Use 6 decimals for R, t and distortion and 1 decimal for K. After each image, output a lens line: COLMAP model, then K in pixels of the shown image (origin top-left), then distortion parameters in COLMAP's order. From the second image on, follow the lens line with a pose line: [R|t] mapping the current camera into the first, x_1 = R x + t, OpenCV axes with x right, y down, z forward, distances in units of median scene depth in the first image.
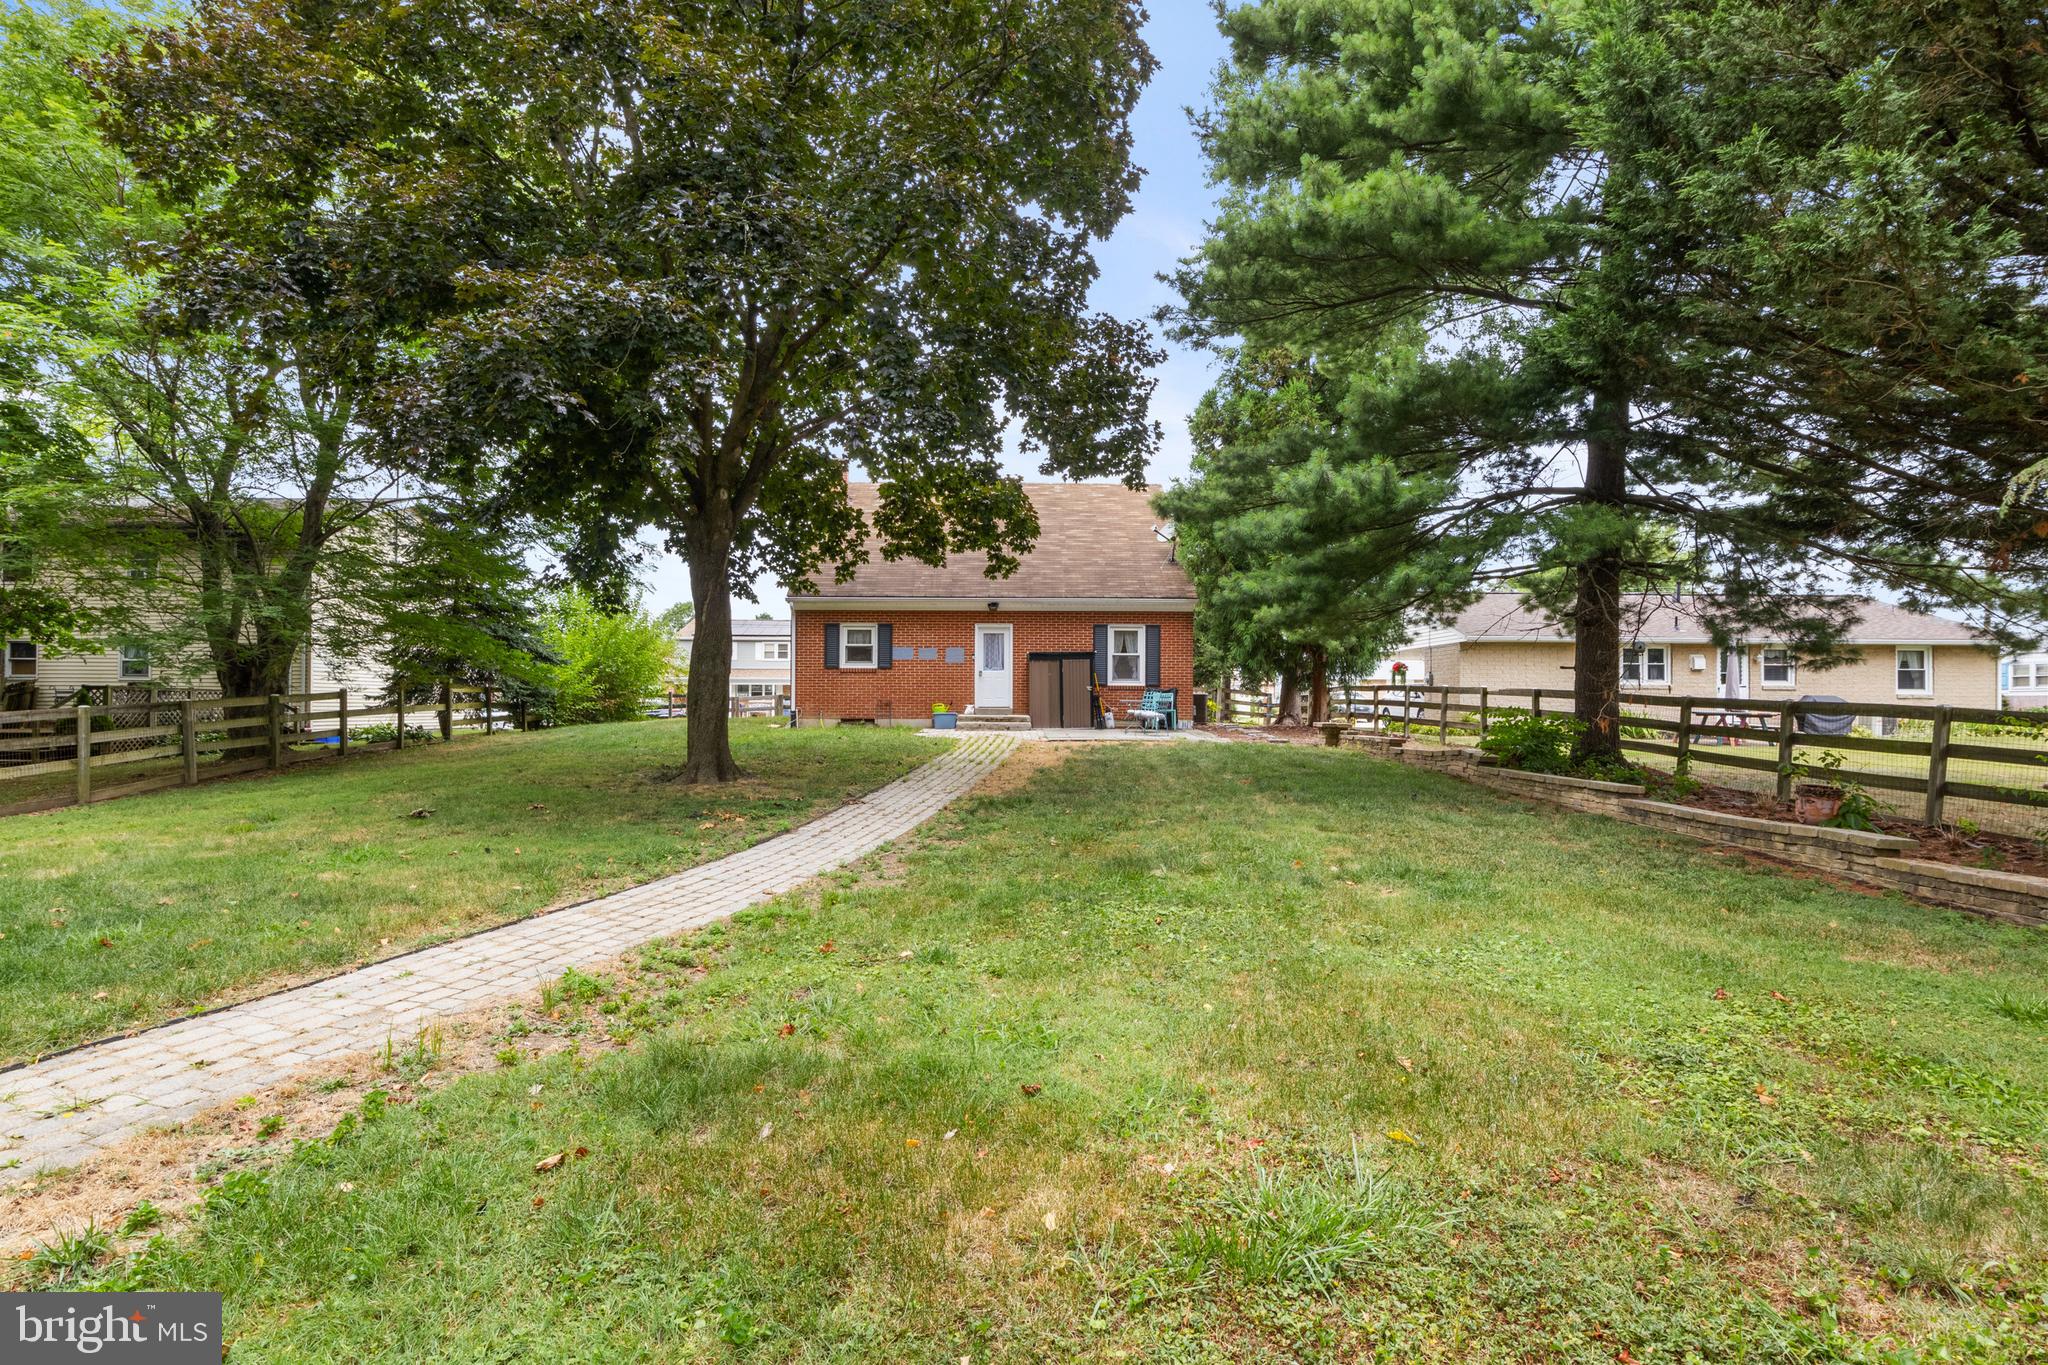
lens RADIAL K [[1068.0, 0, 1022.9], [0, 1068.0, 686.7], [0, 0, 1]] dist [-0.001177, -0.000212]
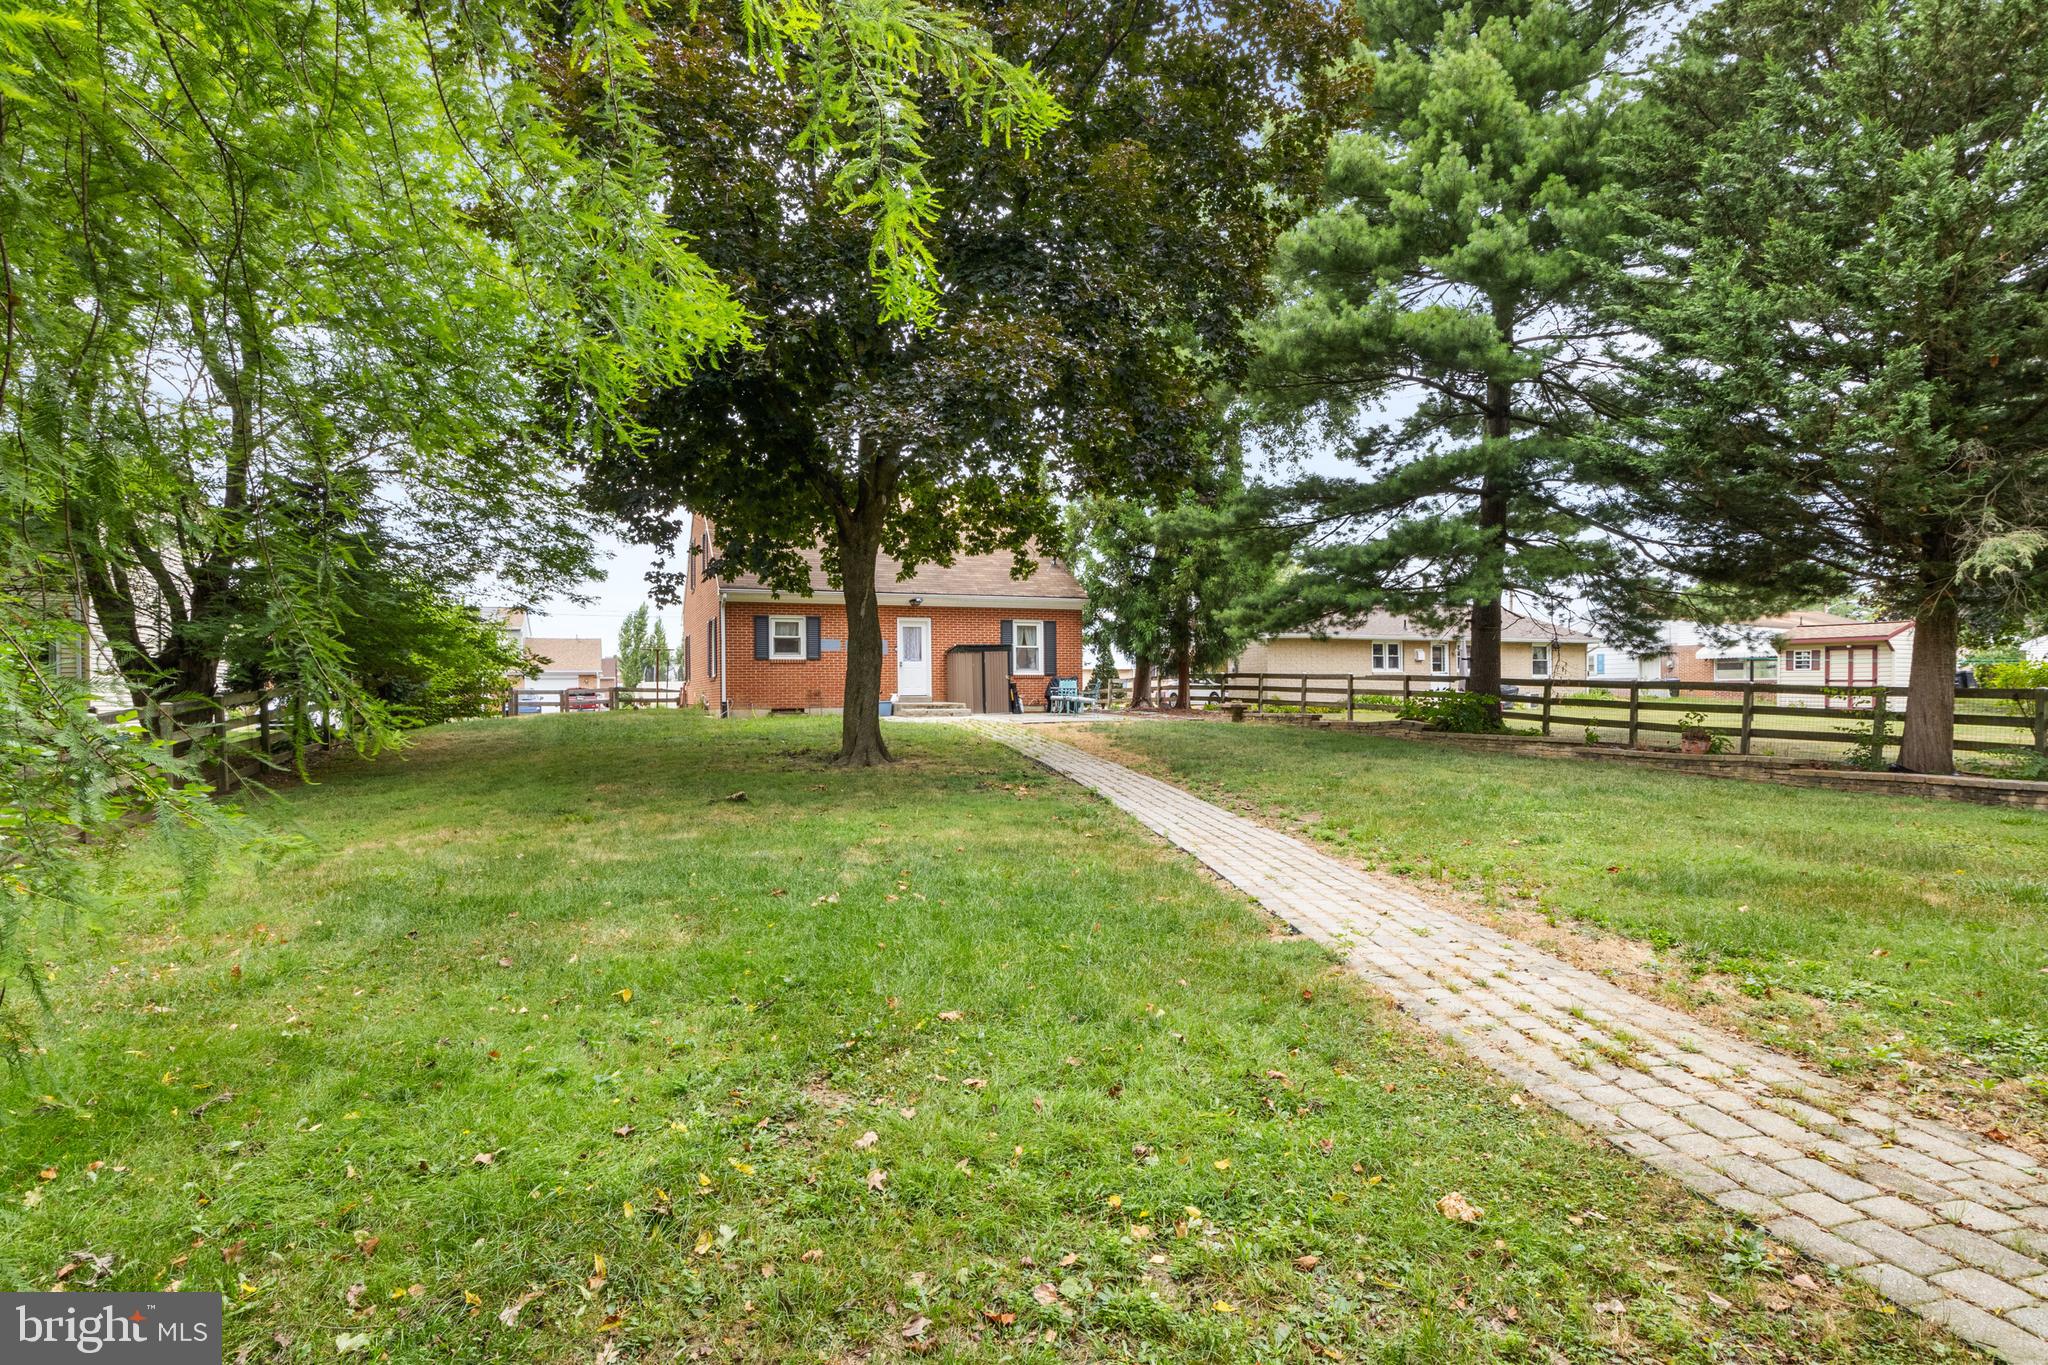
lens RADIAL K [[1068.0, 0, 1027.7], [0, 1068.0, 676.6], [0, 0, 1]] dist [-0.001177, -0.000212]
pose [[0.927744, -0.005745, 0.373172, -0.326185], [0.006143, 0.999981, 0.000124, 0.000917], [-0.373166, 0.002177, 0.927762, -0.043767]]
